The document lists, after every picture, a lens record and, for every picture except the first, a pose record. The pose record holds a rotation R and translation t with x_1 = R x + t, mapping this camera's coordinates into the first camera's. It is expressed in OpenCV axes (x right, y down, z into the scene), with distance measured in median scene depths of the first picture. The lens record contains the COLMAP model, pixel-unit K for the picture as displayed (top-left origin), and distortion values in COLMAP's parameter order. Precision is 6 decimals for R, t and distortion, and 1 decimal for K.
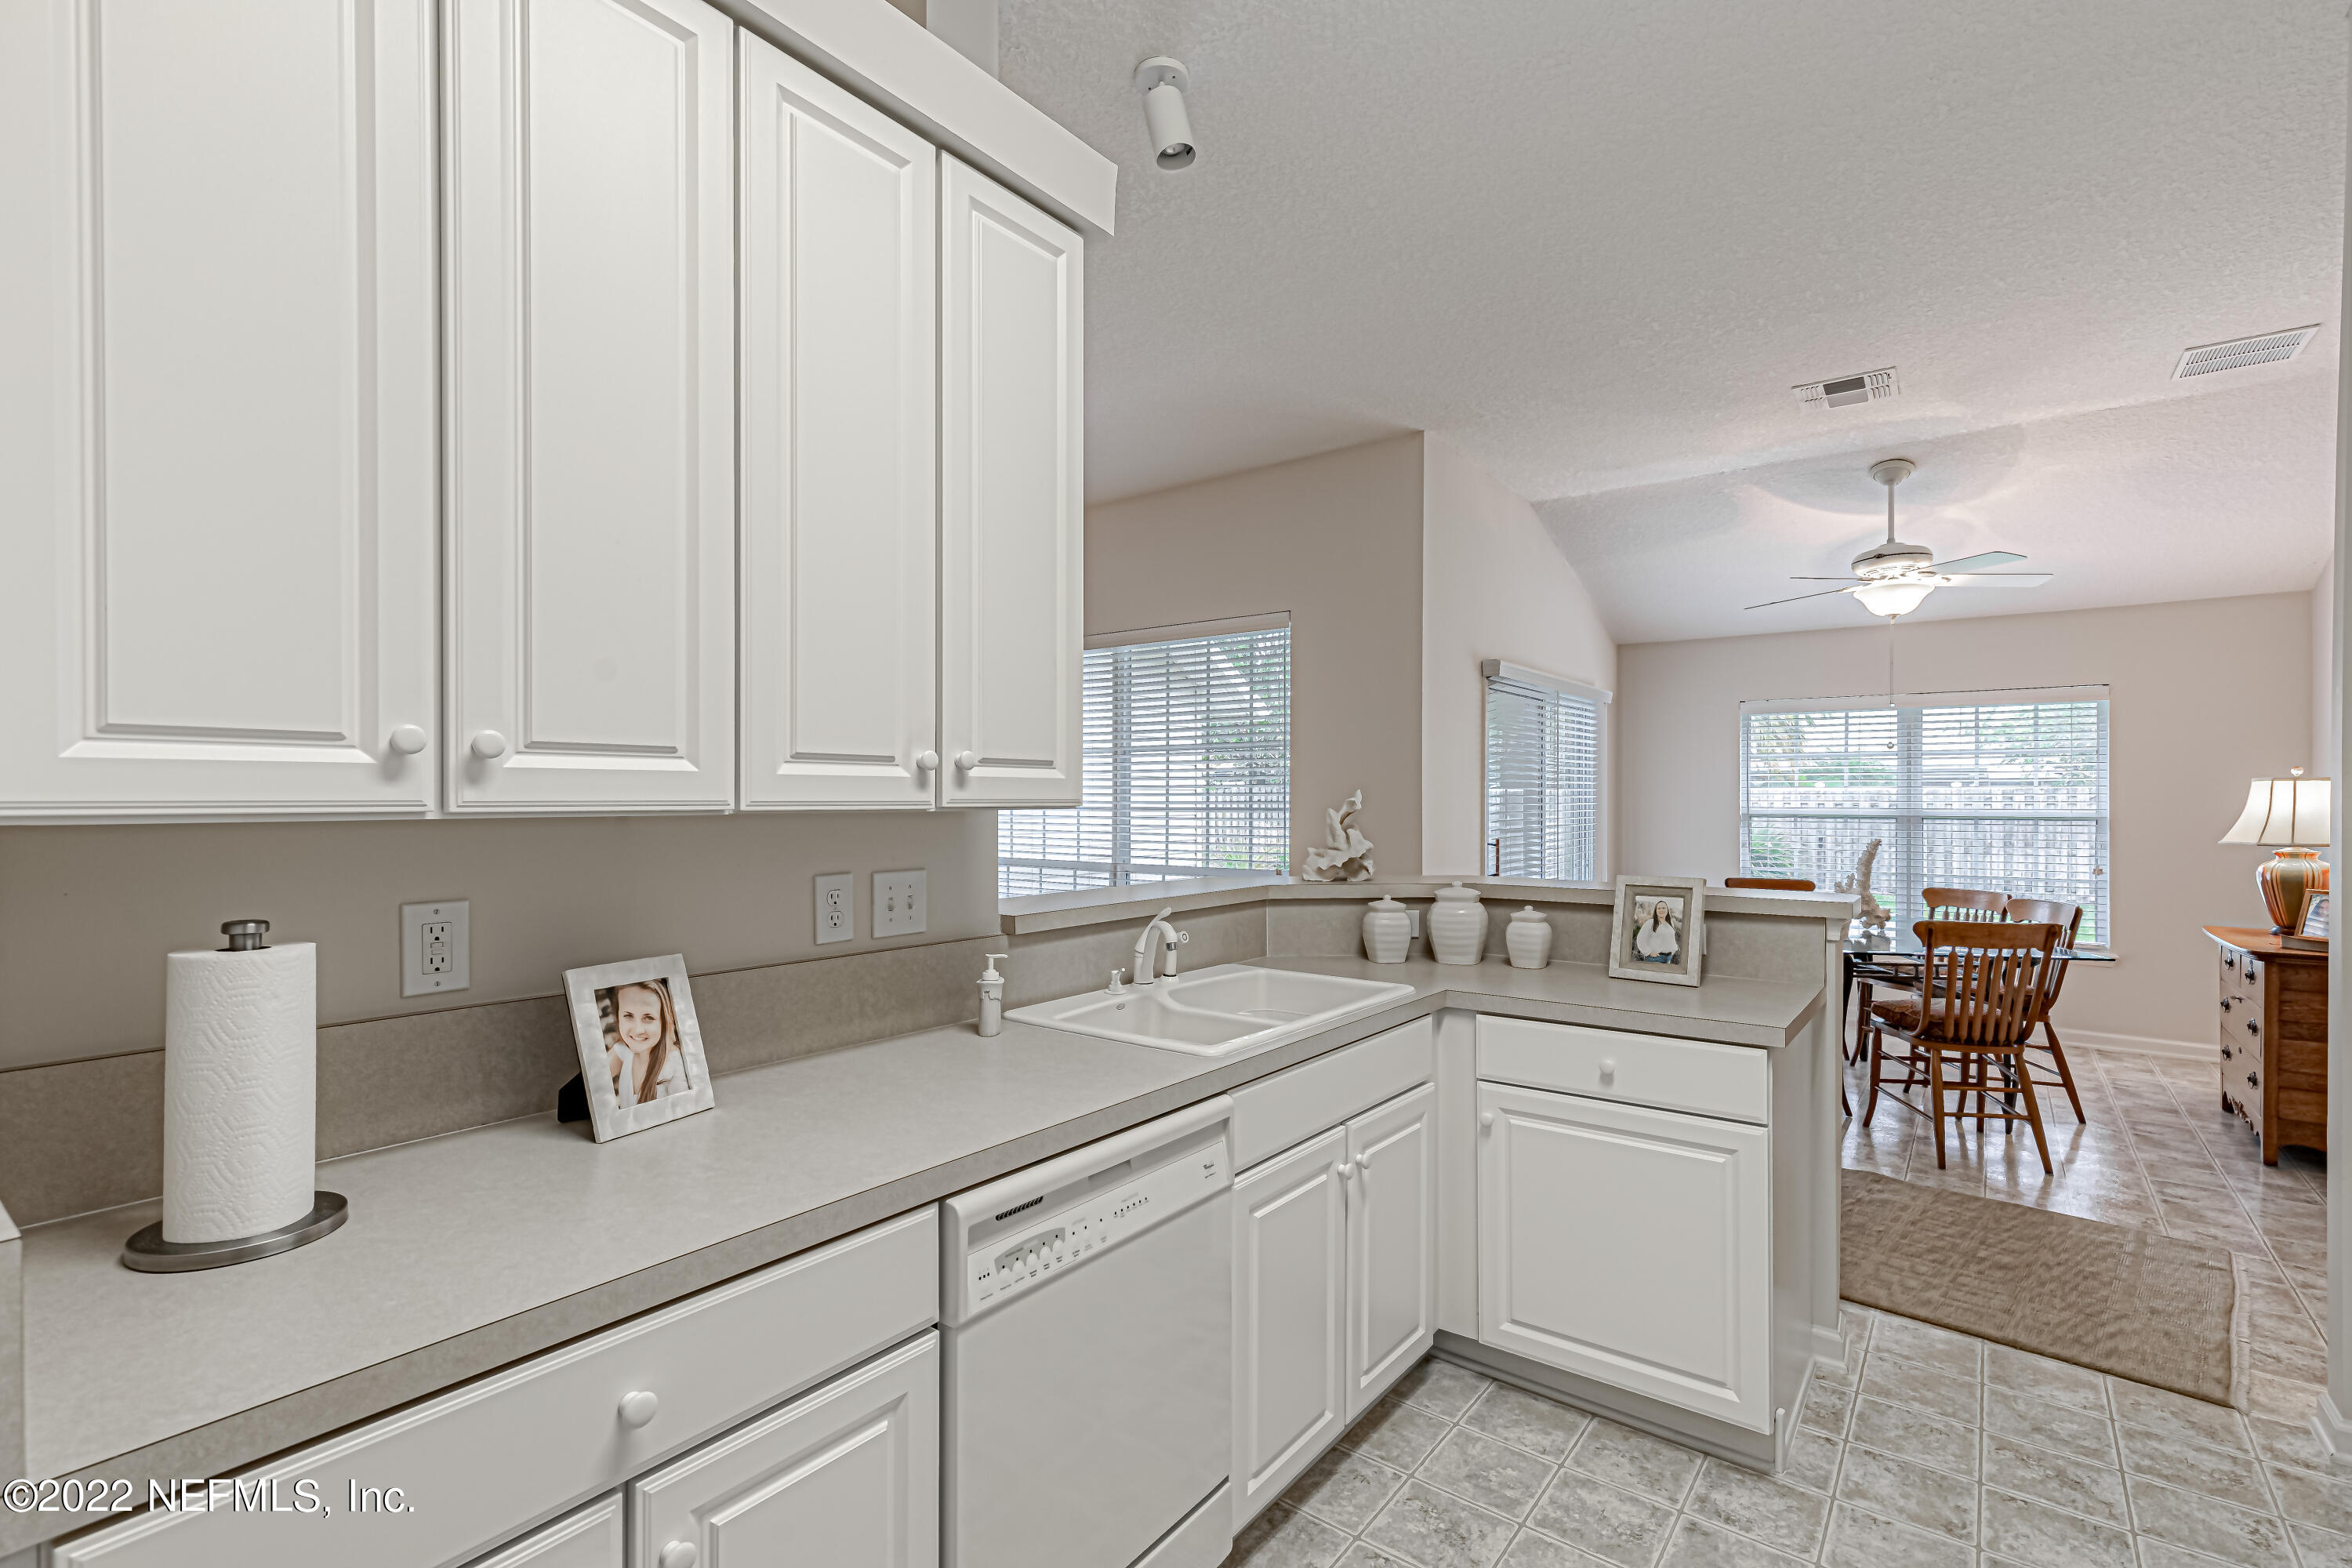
lens RADIAL K [[1061.8, 0, 1175.3], [0, 1061.8, 795.5], [0, 0, 1]] dist [0.004636, -0.001128]
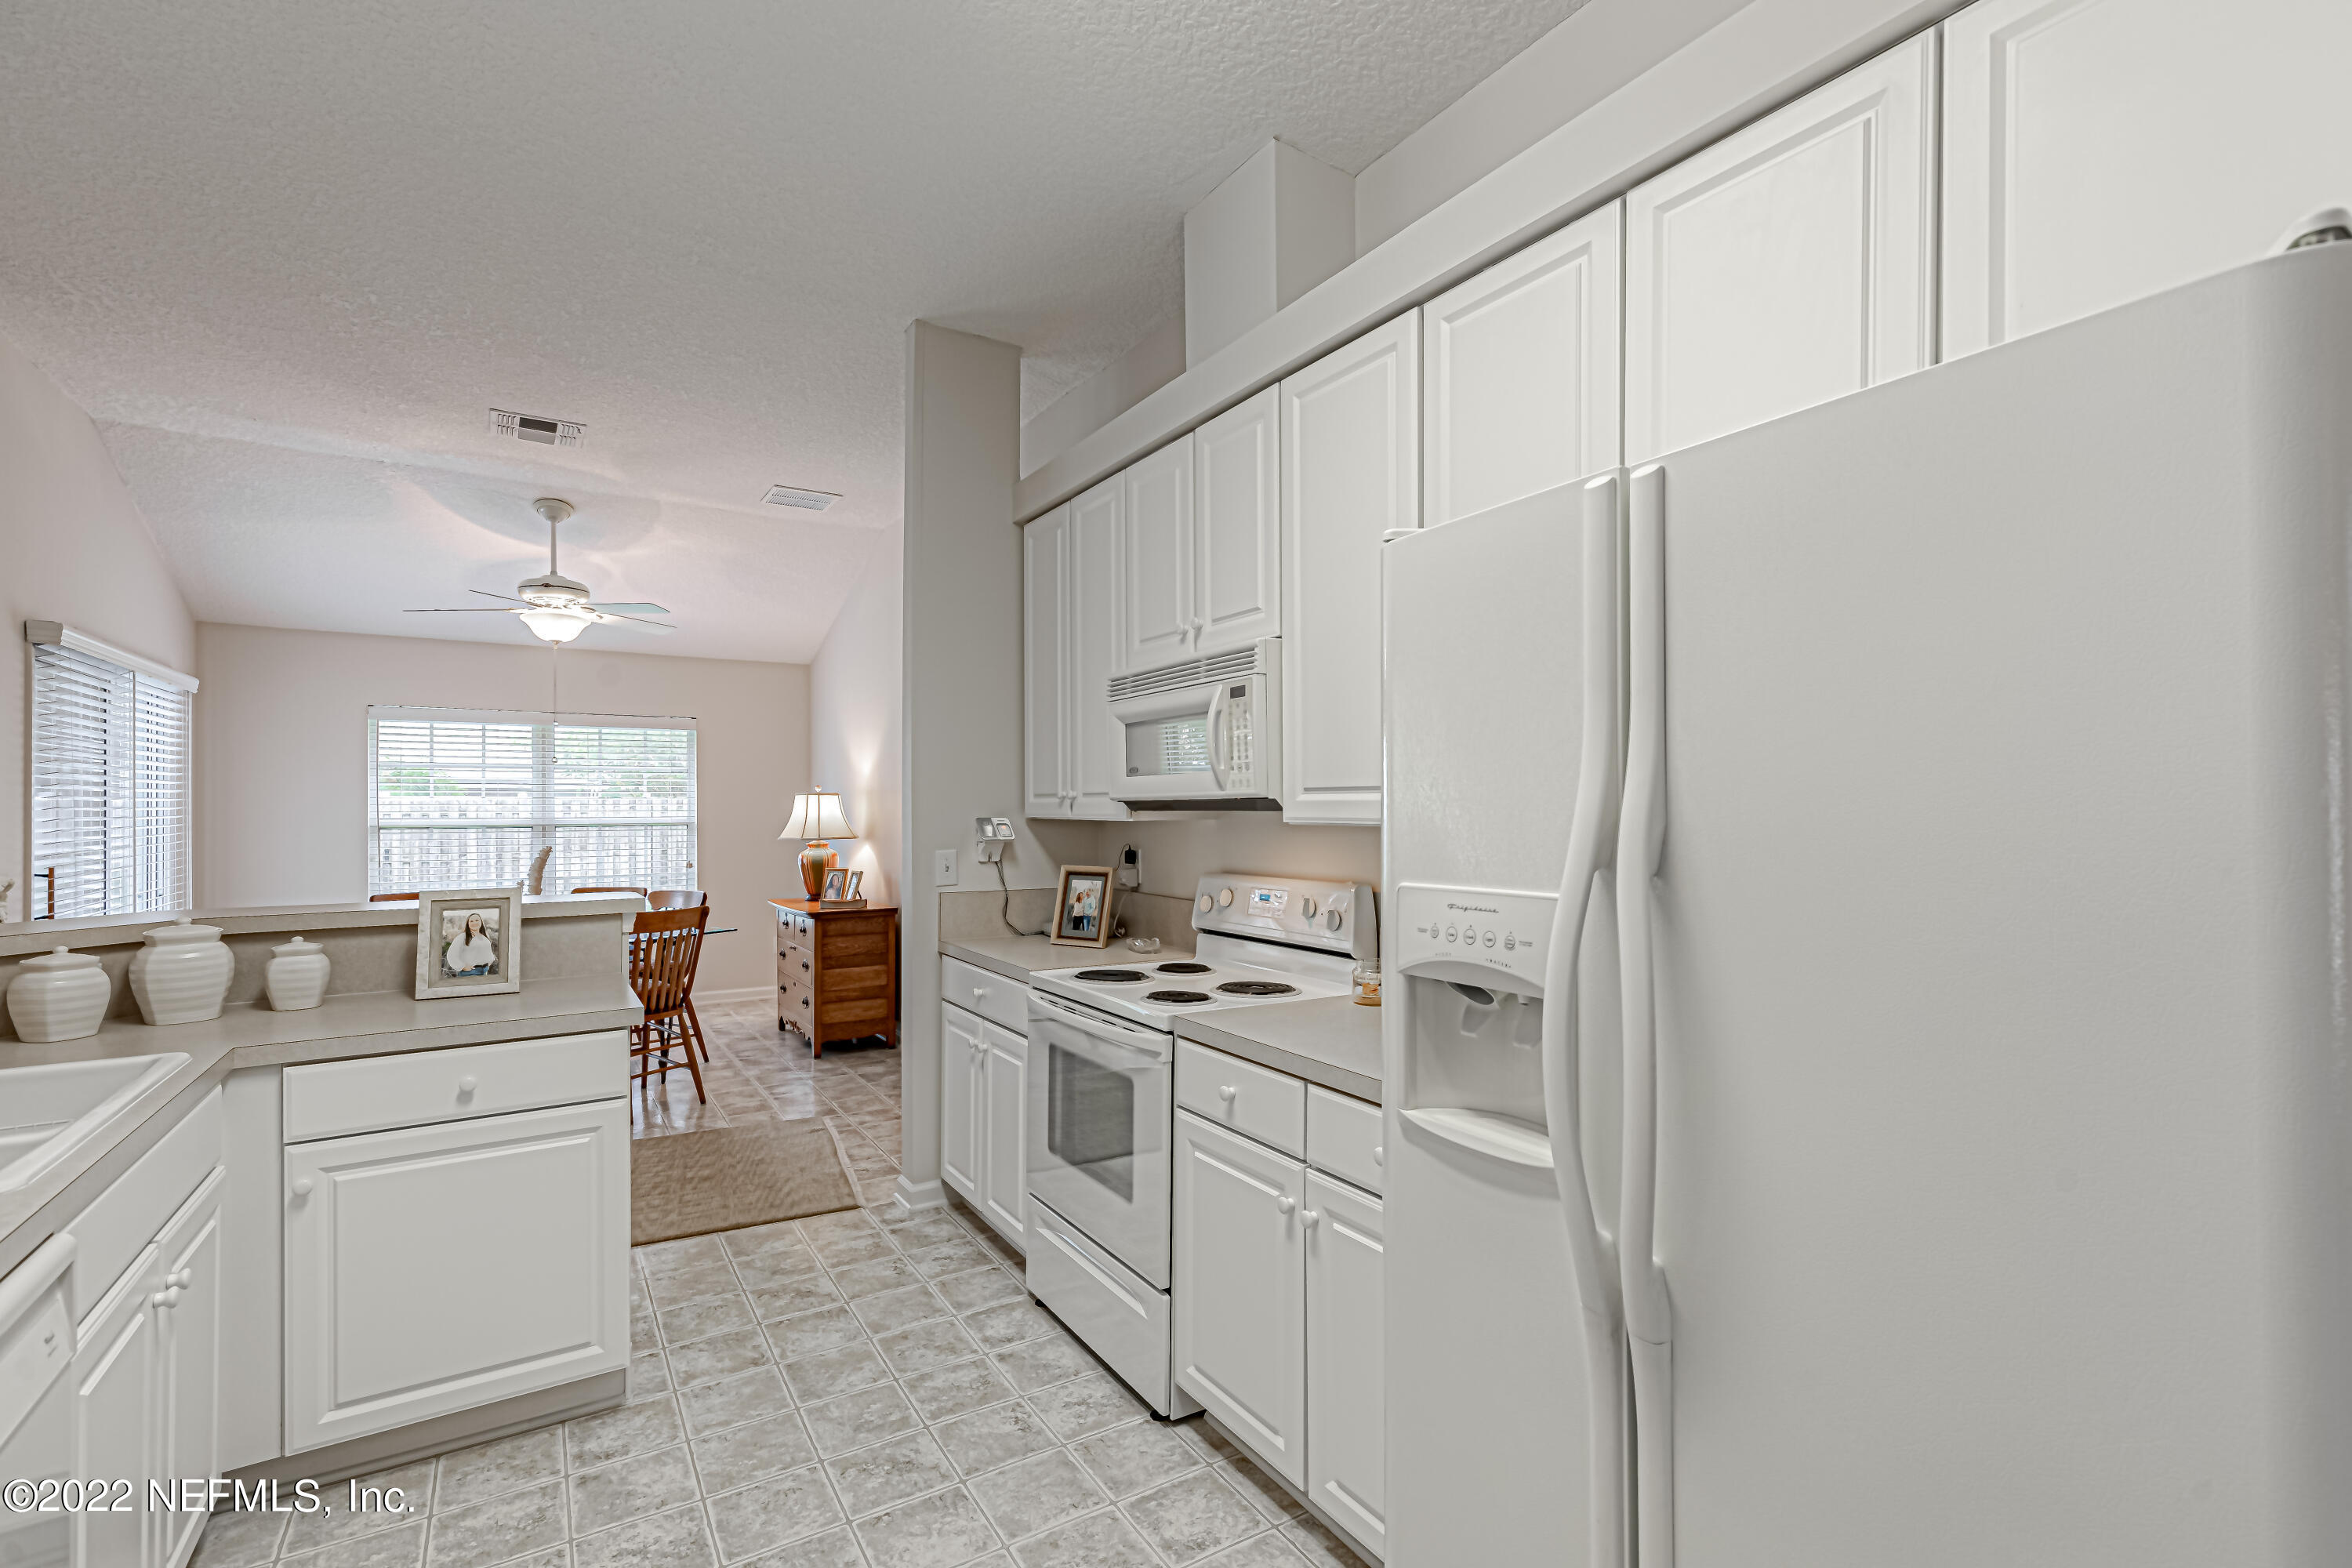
lens RADIAL K [[1061.8, 0, 1182.4], [0, 1061.8, 796.4], [0, 0, 1]] dist [0.004636, -0.001128]
pose [[0.345863, 0.004347, 0.938275, -0.168836], [0.003745, 0.999975, -0.006013, -0.001265], [-0.938278, 0.005593, 0.345838, 0.023509]]
